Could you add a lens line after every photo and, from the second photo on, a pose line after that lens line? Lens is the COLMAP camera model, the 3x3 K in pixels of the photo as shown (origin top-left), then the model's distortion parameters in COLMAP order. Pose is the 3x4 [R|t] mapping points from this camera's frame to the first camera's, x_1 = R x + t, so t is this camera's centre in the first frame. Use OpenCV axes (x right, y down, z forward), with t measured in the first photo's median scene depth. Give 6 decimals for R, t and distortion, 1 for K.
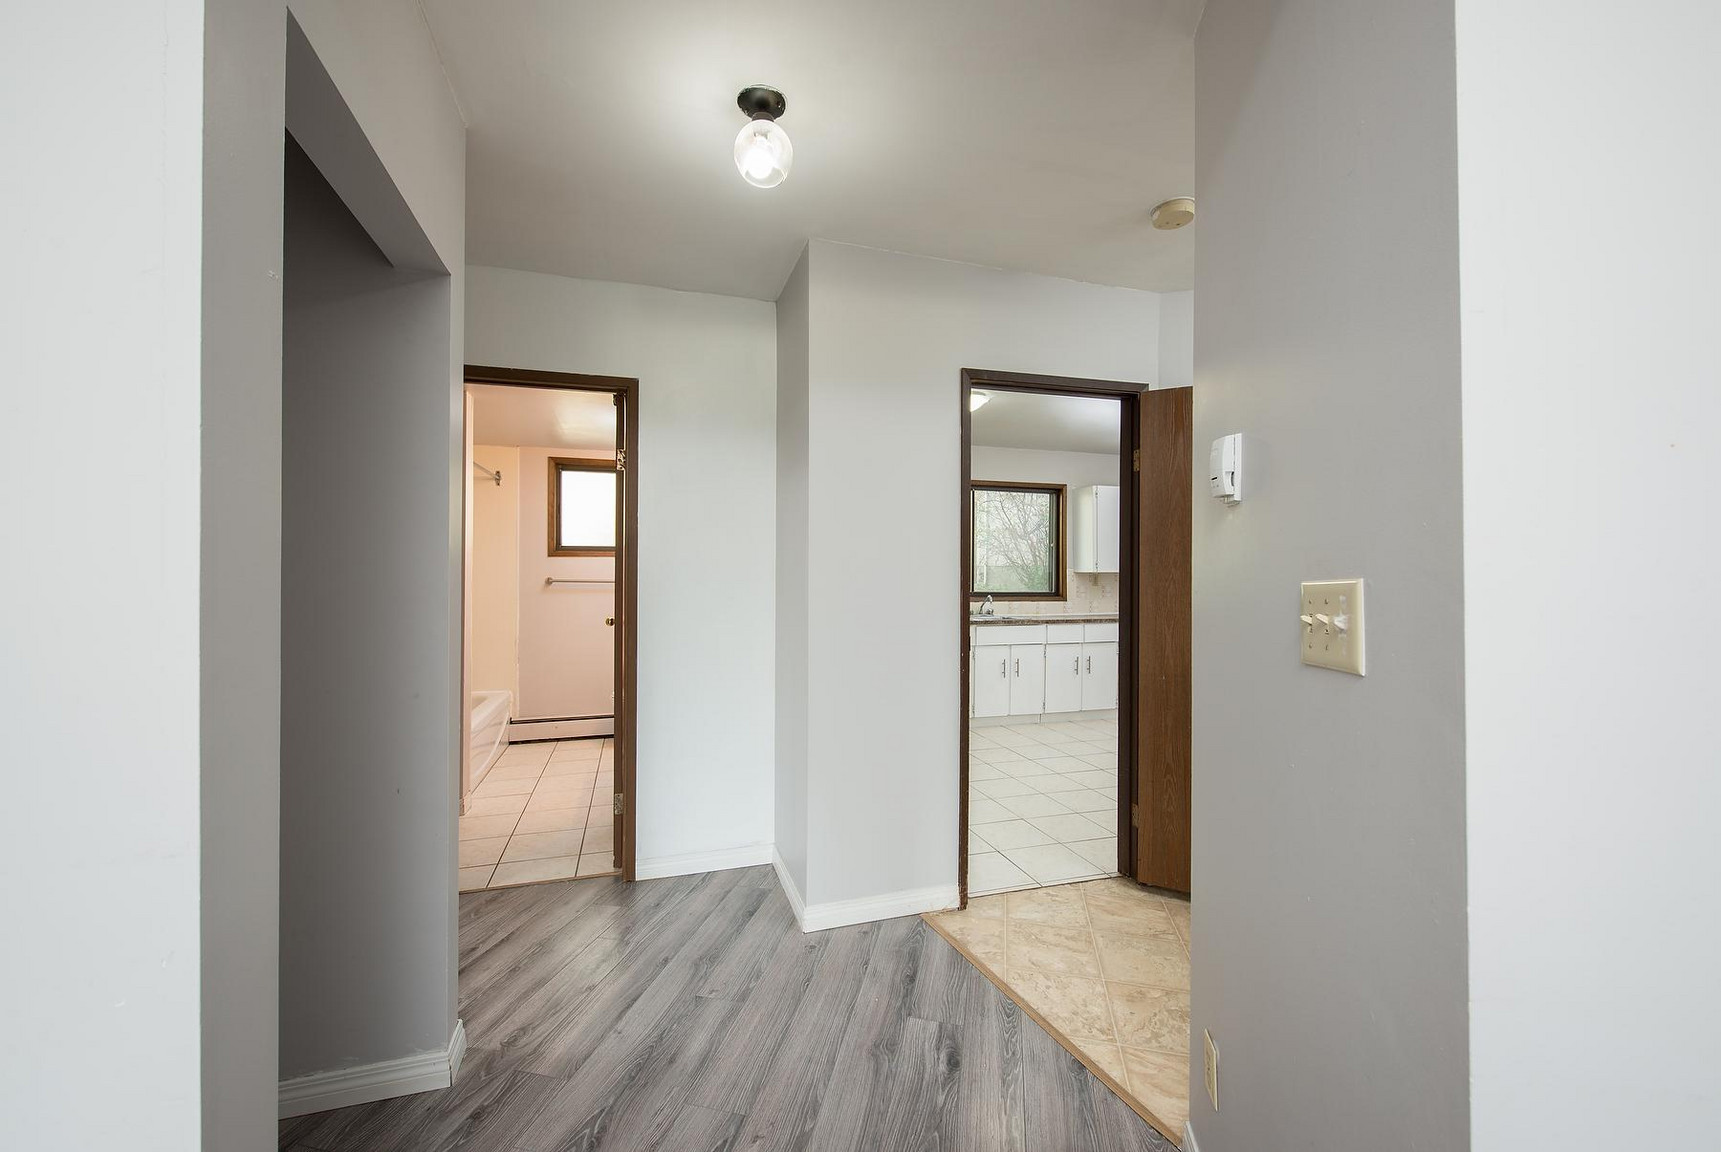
lens RADIAL K [[670.3, 0, 854.3], [0, 670.3, 568.5], [0, 0, 1]] dist [0.001074, -0.000957]
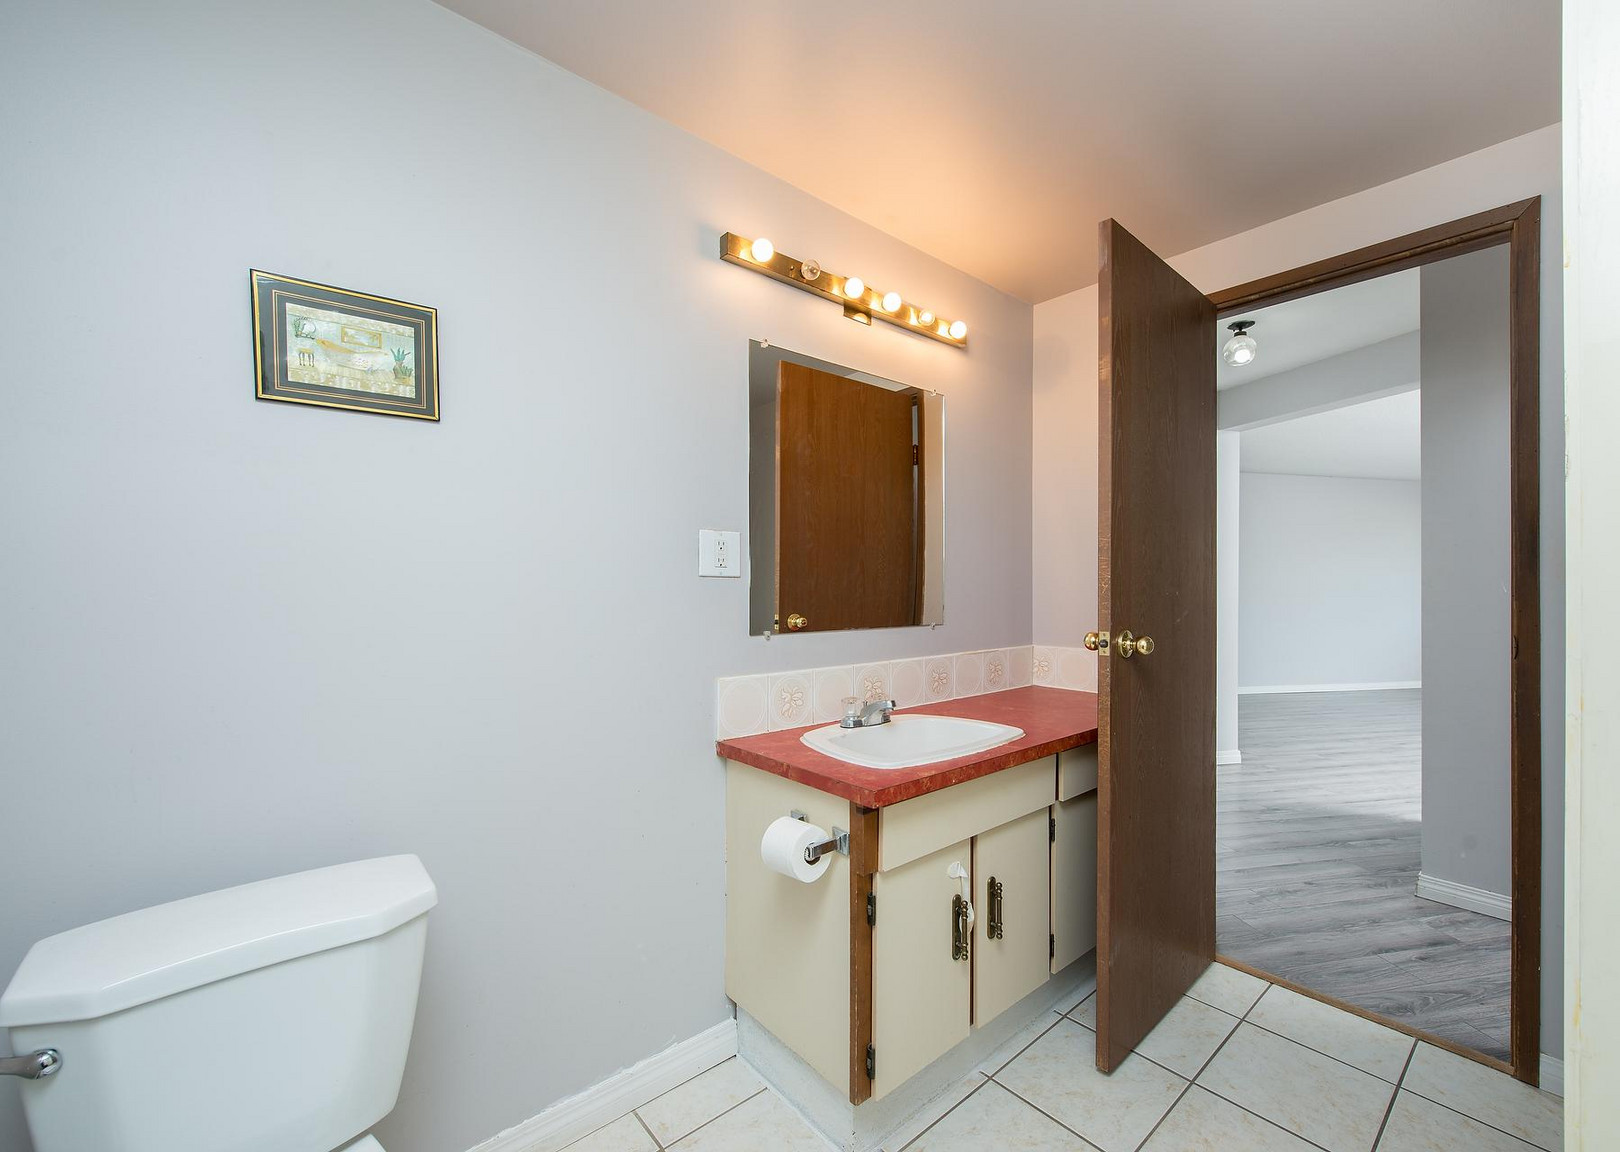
lens RADIAL K [[675.7, 0, 853.4], [0, 675.7, 586.8], [0, 0, 1]] dist [0.000694, -0.000432]
pose [[-0.411552, -0.001563, 0.911385, -0.421328], [-0.007250, 0.999973, -0.001559, 0.025242], [-0.911357, -0.007249, -0.411552, 0.809829]]
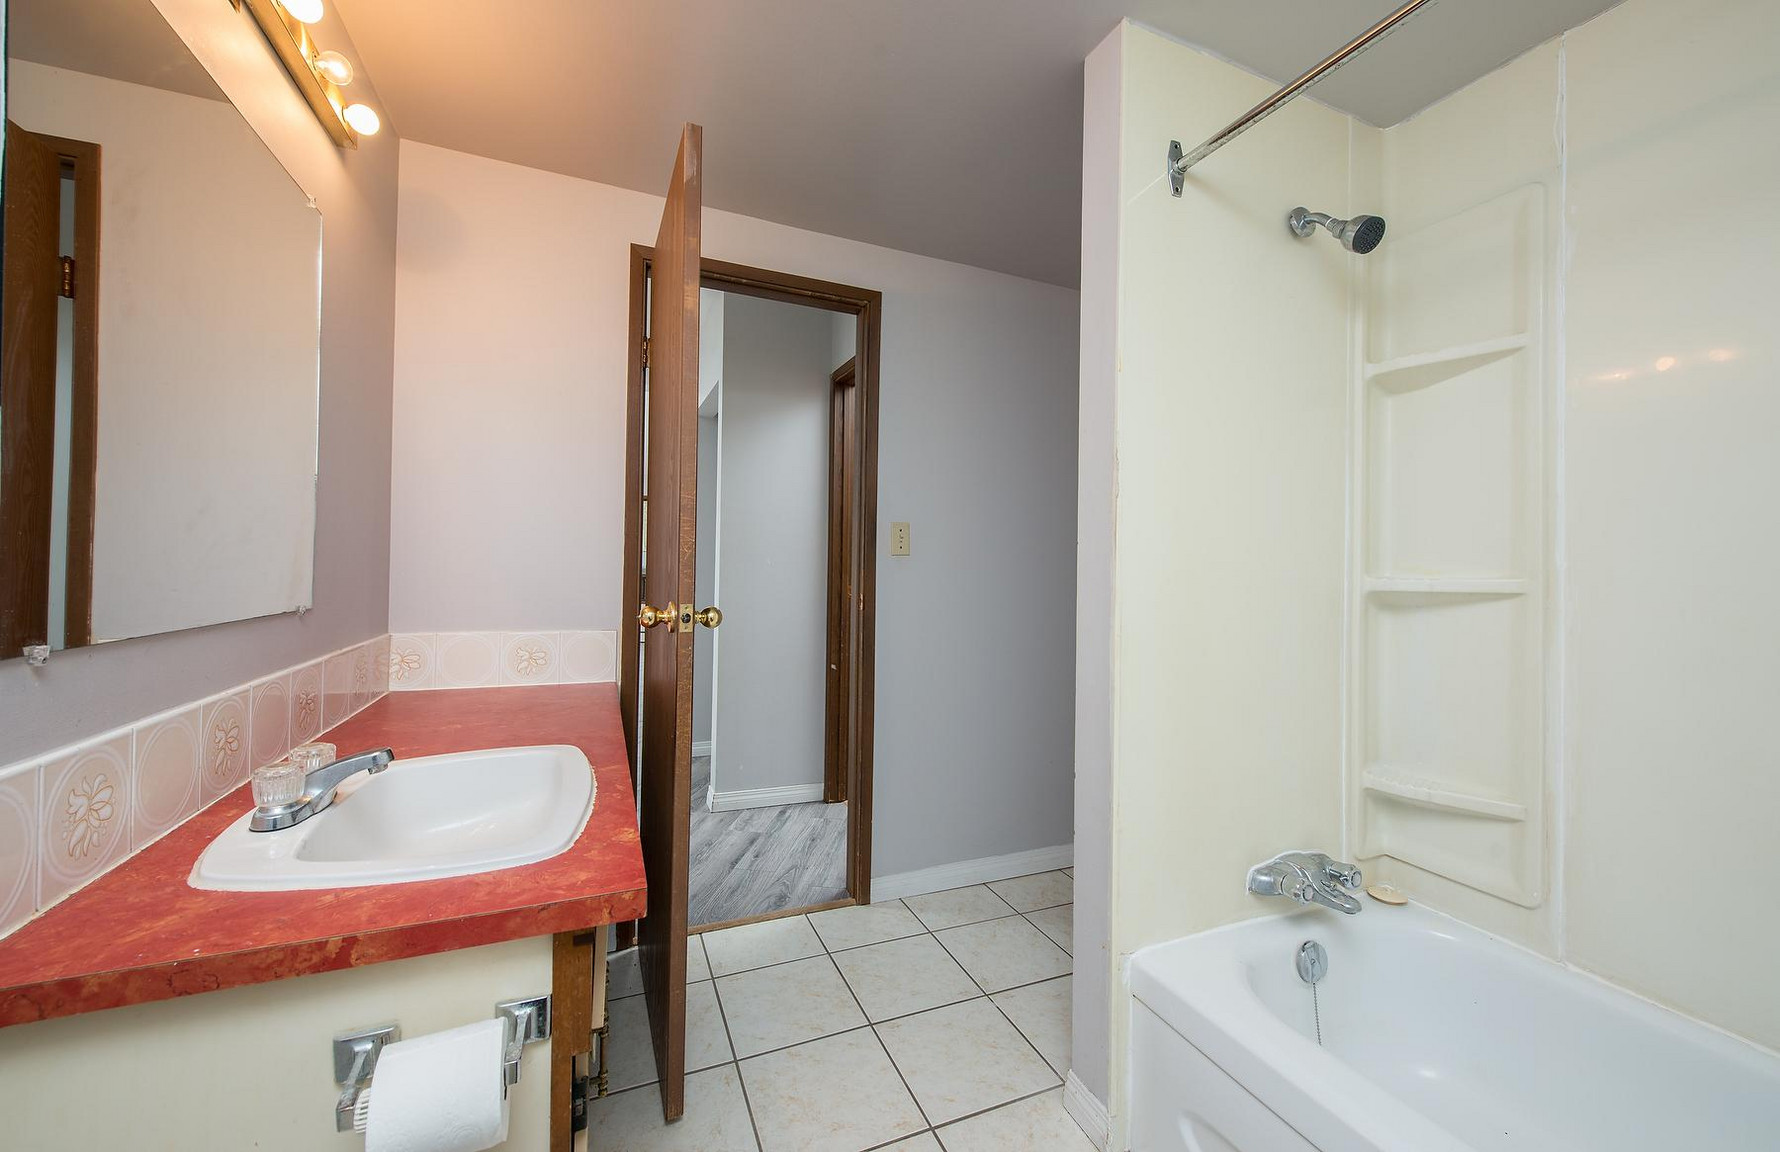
lens RADIAL K [[689.6, 0, 889.7], [0, 689.6, 562.8], [0, 0, 1]] dist [-0.000556, -0.000431]
pose [[-0.994712, -0.023690, -0.099935, -0.256999], [-0.022593, 0.999672, -0.012088, 0.029126], [0.100189, -0.009766, -0.994921, 0.850217]]
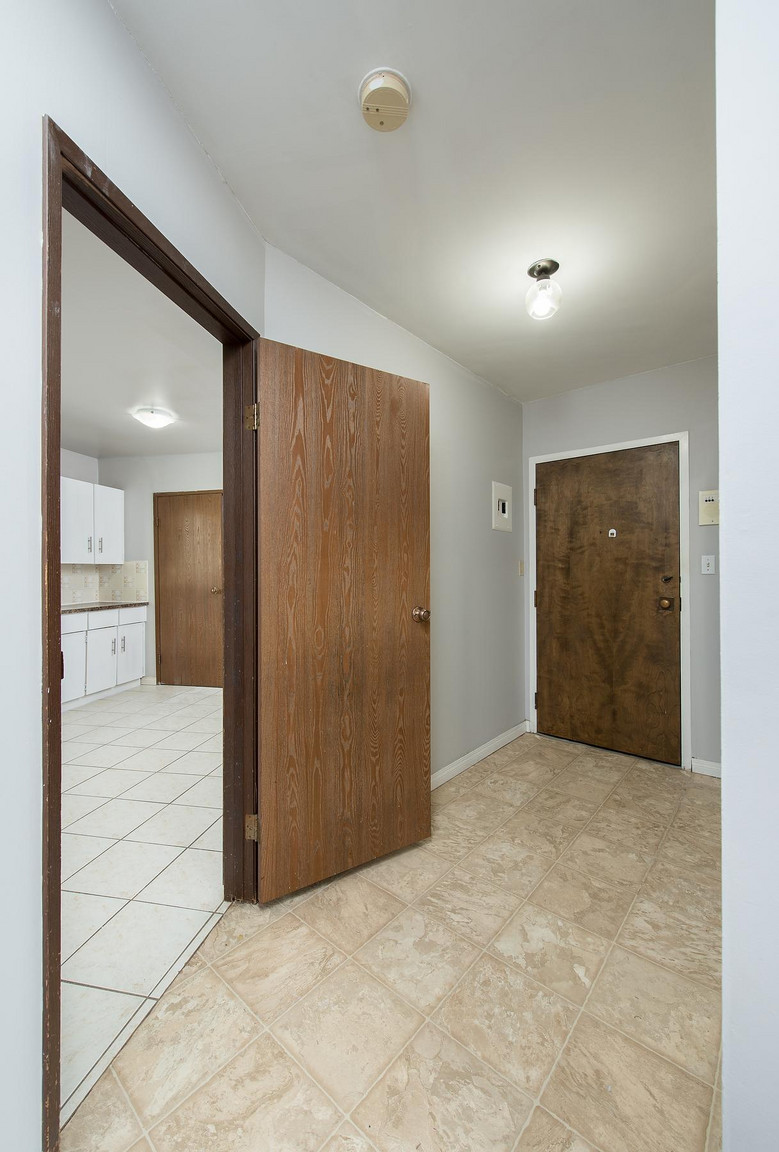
lens RADIAL K [[457.2, 0, 378.3], [0, 457.2, 576.0], [0, 0, 1]] dist [0.011989, -0.003649]
pose [[0.485405, -0.010784, 0.874223, -0.008340], [-0.000639, 0.999919, 0.012689, 0.017018], [-0.874289, -0.006718, 0.485359, 0.269146]]
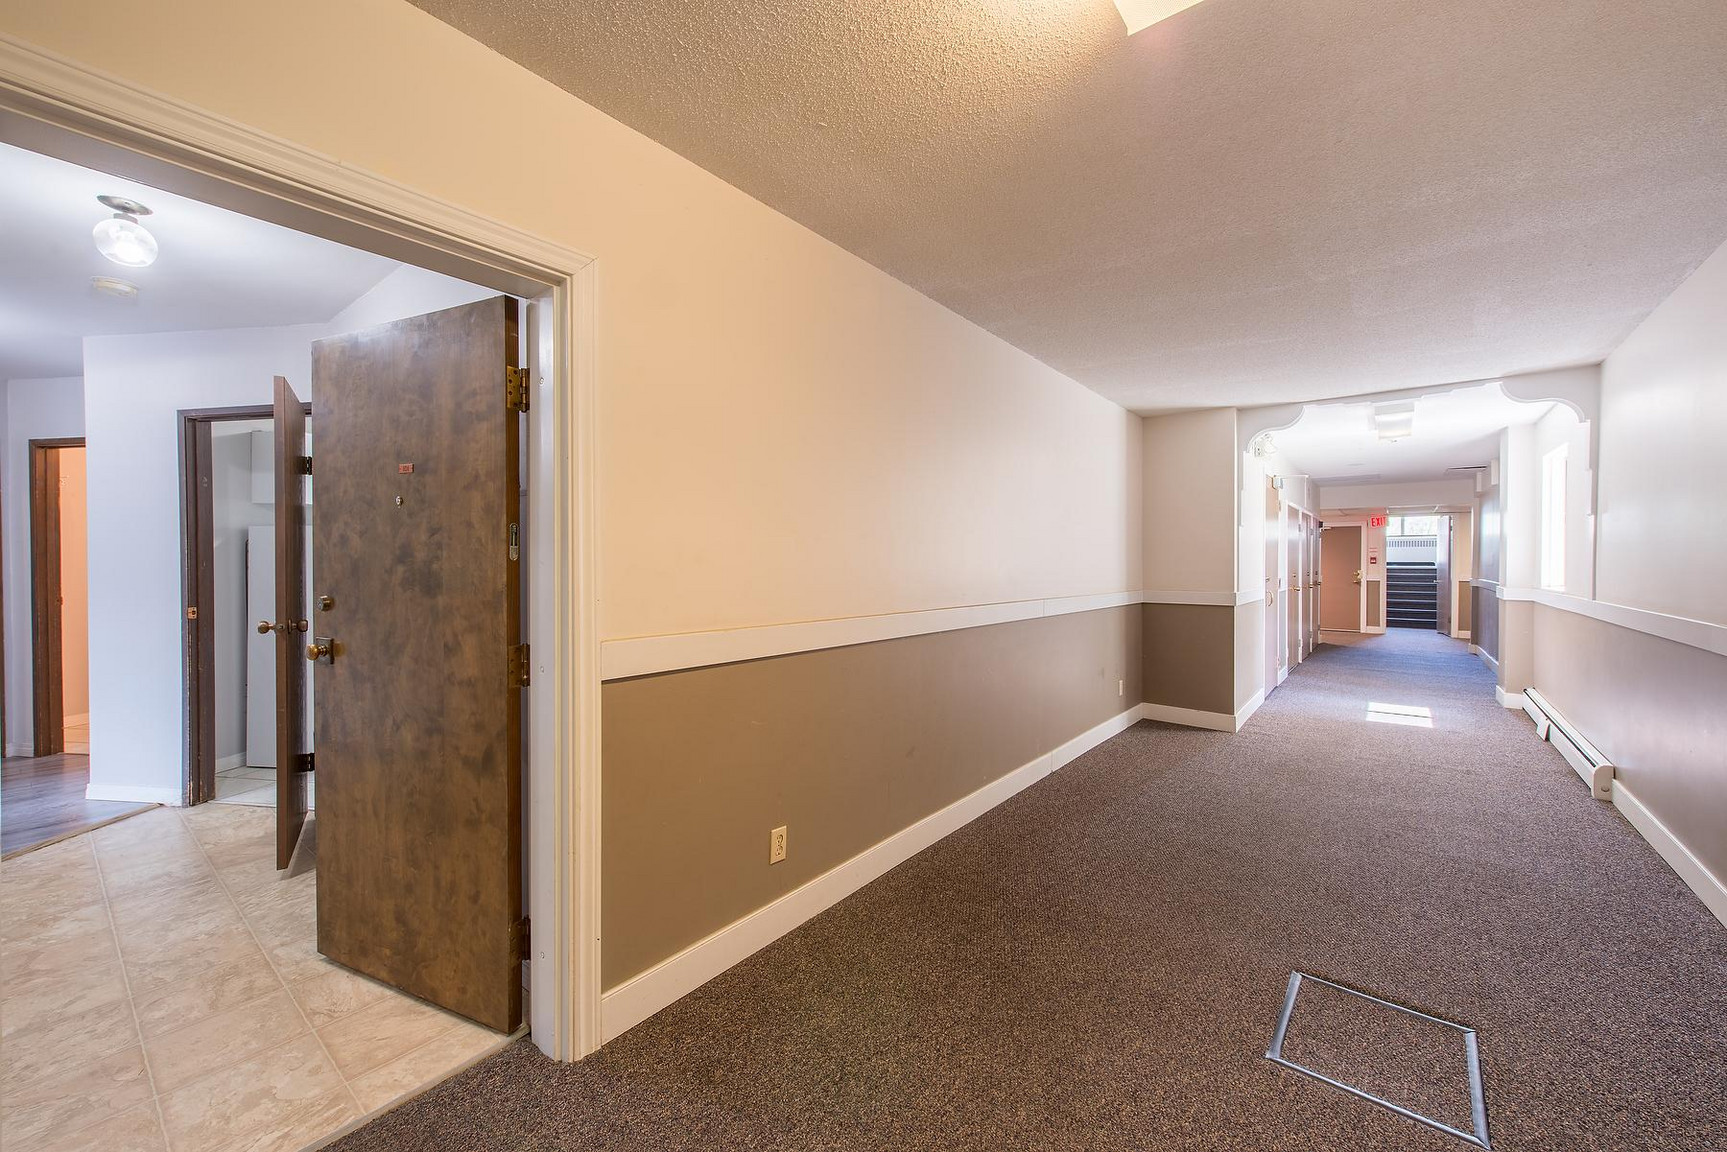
lens RADIAL K [[680.4, 0, 870.1], [0, 680.4, 568.0], [0, 0, 1]] dist [-0.001702, -0.000526]
pose [[0.900863, 0.003570, -0.434089, 0.870492], [0.003381, 0.999878, 0.015240, 0.003721], [0.434090, -0.015197, 0.900741, 0.161263]]
